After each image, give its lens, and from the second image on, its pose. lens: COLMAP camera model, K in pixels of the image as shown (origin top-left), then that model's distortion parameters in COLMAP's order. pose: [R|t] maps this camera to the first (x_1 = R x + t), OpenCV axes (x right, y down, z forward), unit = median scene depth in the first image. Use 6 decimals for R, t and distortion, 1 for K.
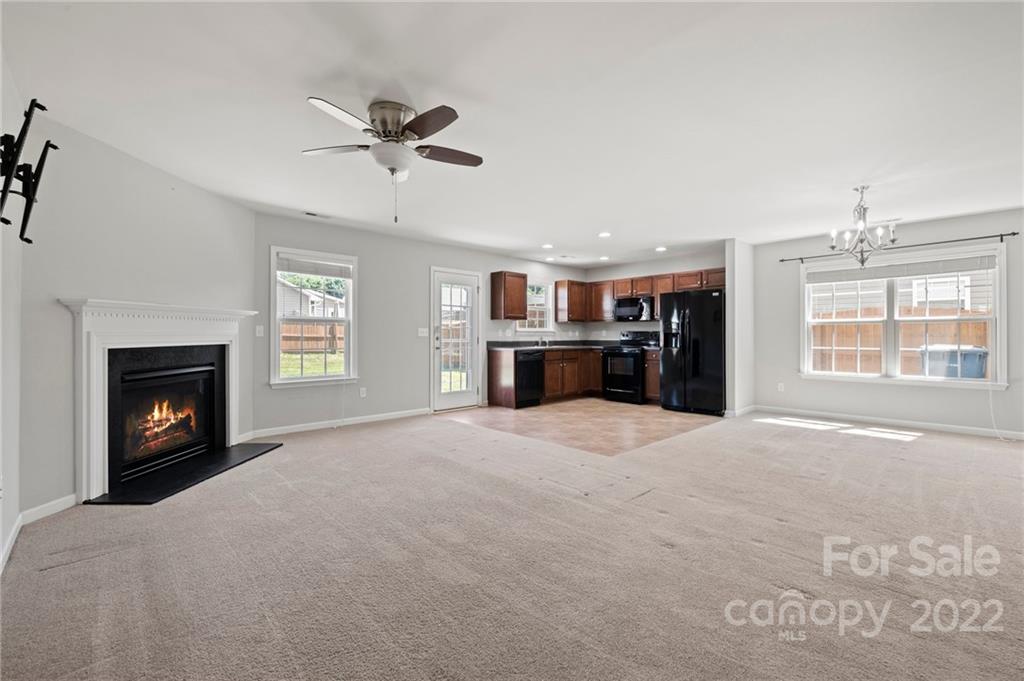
lens RADIAL K [[434.6, 0, 514.5], [0, 434.6, 333.0], [0, 0, 1]] dist [0.000522, 0.000423]
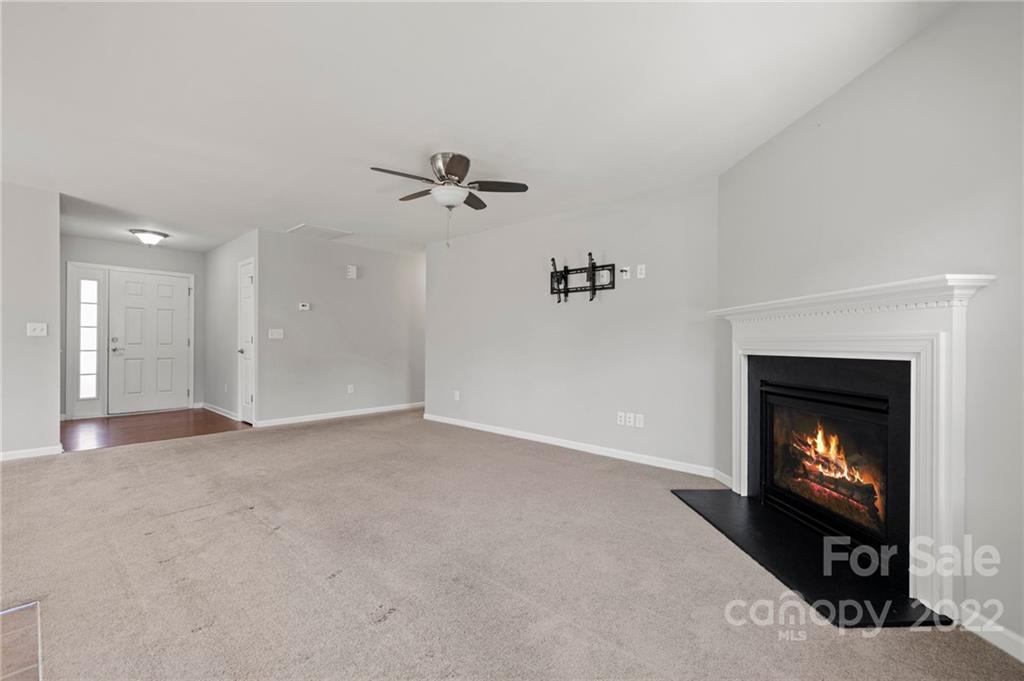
lens RADIAL K [[434.3, 0, 512.0], [0, 434.3, 340.5], [0, 0, 1]] dist [-0.000037, 0.000107]
pose [[-0.996016, -0.005233, -0.089018, -0.148919], [-0.004025, 0.999897, -0.013746, 0.011035], [0.089080, -0.013333, -0.995935, 0.984533]]
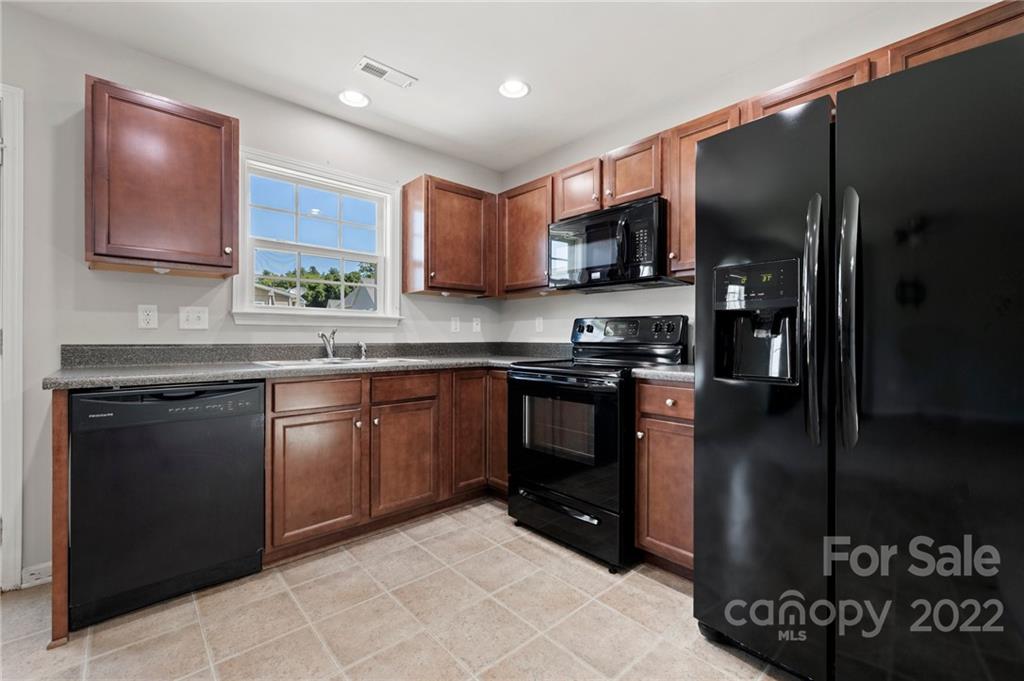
lens RADIAL K [[429.5, 0, 513.6], [0, 429.5, 337.6], [0, 0, 1]] dist [0.001630, 0.000517]
pose [[0.999696, 0.003405, -0.024423, 0.266469], [-0.003171, 0.999949, 0.009591, 0.012050], [0.024454, -0.009511, 0.999656, 0.841285]]
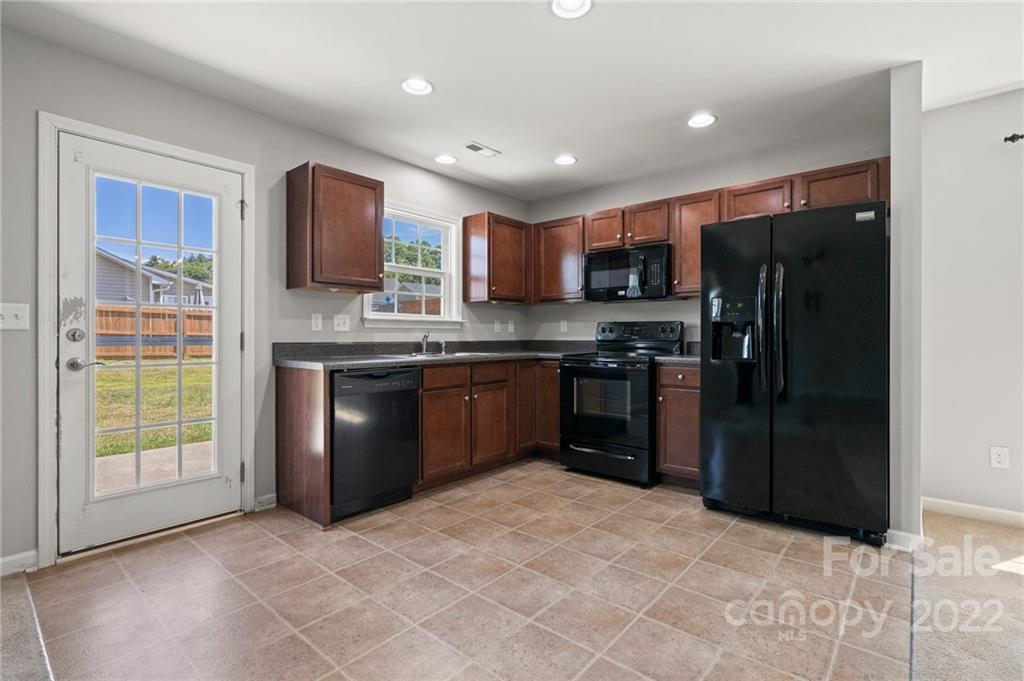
lens RADIAL K [[477.7, 0, 513.0], [0, 477.7, 335.9], [0, 0, 1]] dist [-0.003996, 0.000141]
pose [[0.994487, 0.000782, 0.104859, 0.123838], [-0.001769, 0.999955, 0.009312, 0.009069], [-0.104847, -0.009446, 0.994444, 0.628827]]
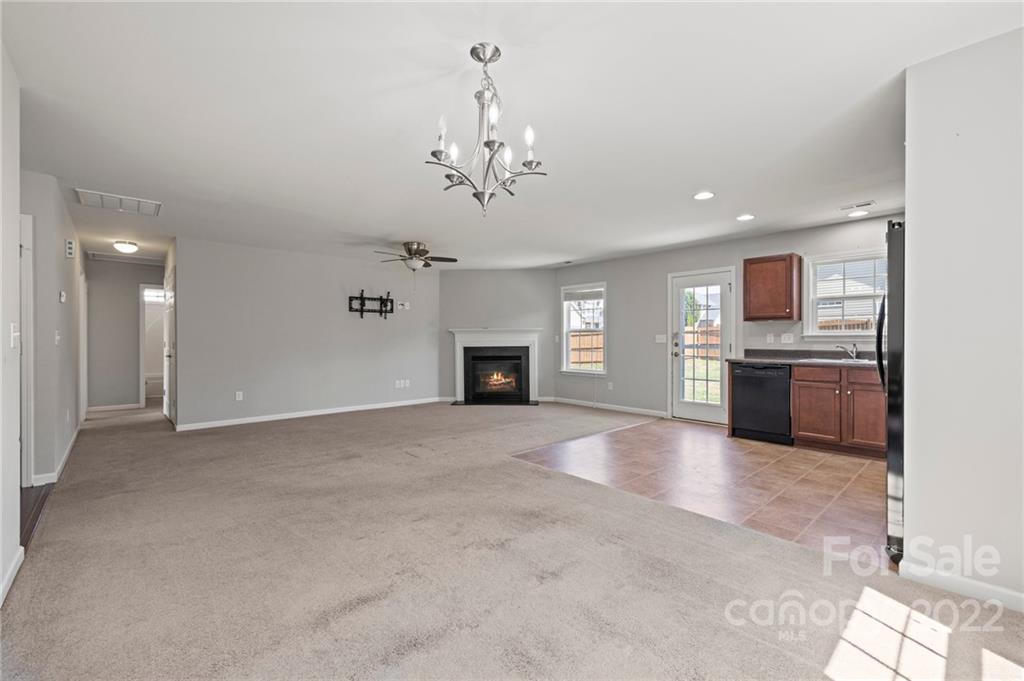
lens RADIAL K [[434.3, 0, 512.0], [0, 434.3, 340.5], [0, 0, 1]] dist [-0.000037, 0.000107]
pose [[-0.016733, 0.004951, -0.999848, 0.855953], [0.010166, 0.999937, 0.004782, -0.006071], [0.999808, -0.010085, -0.016783, 0.670712]]
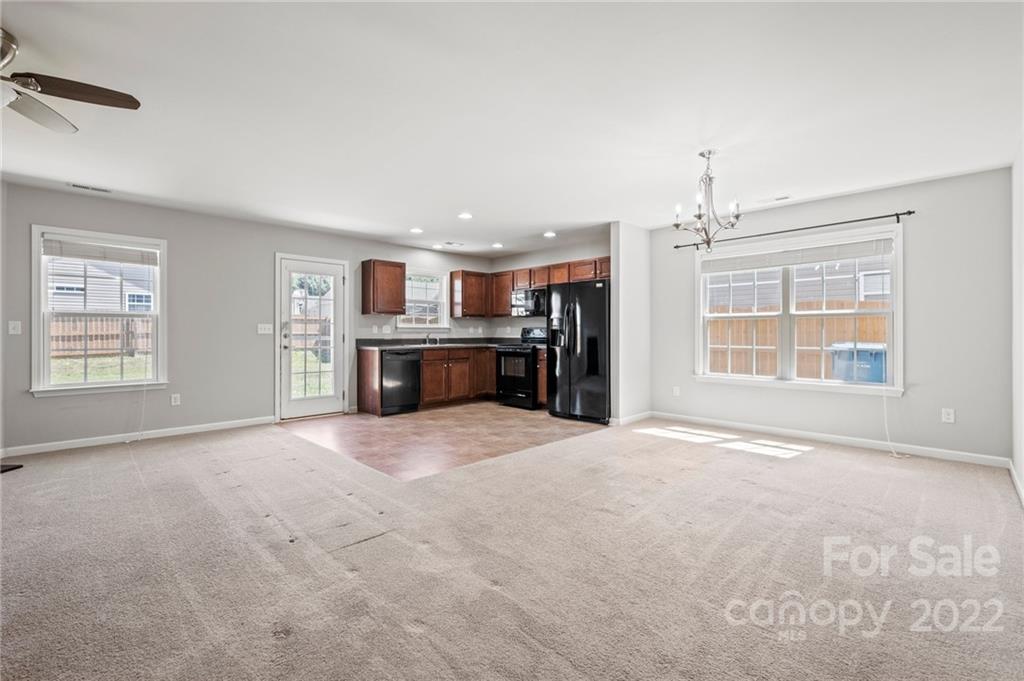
lens RADIAL K [[447.4, 0, 508.7], [0, 447.4, 331.6], [0, 0, 1]] dist [0.003263, 0.000485]
pose [[0.999885, -0.000696, 0.015175, 0.266370], [0.000619, 0.999987, 0.005080, -0.000408], [-0.015178, -0.005070, 0.999872, 0.102358]]
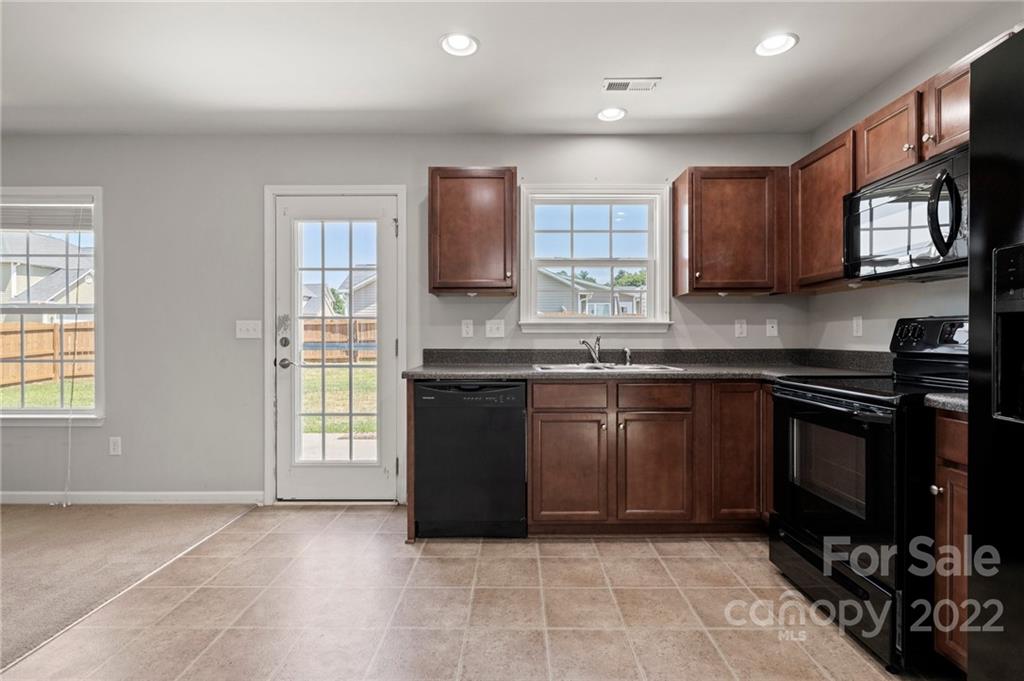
lens RADIAL K [[487.0, 0, 516.3], [0, 487.0, 337.9], [0, 0, 1]] dist [-0.001757, 0.000278]
pose [[0.724992, 0.001271, -0.688757, 0.368074], [0.007056, 0.999932, 0.009273, 0.005019], [0.688722, -0.011583, 0.724933, 0.832305]]
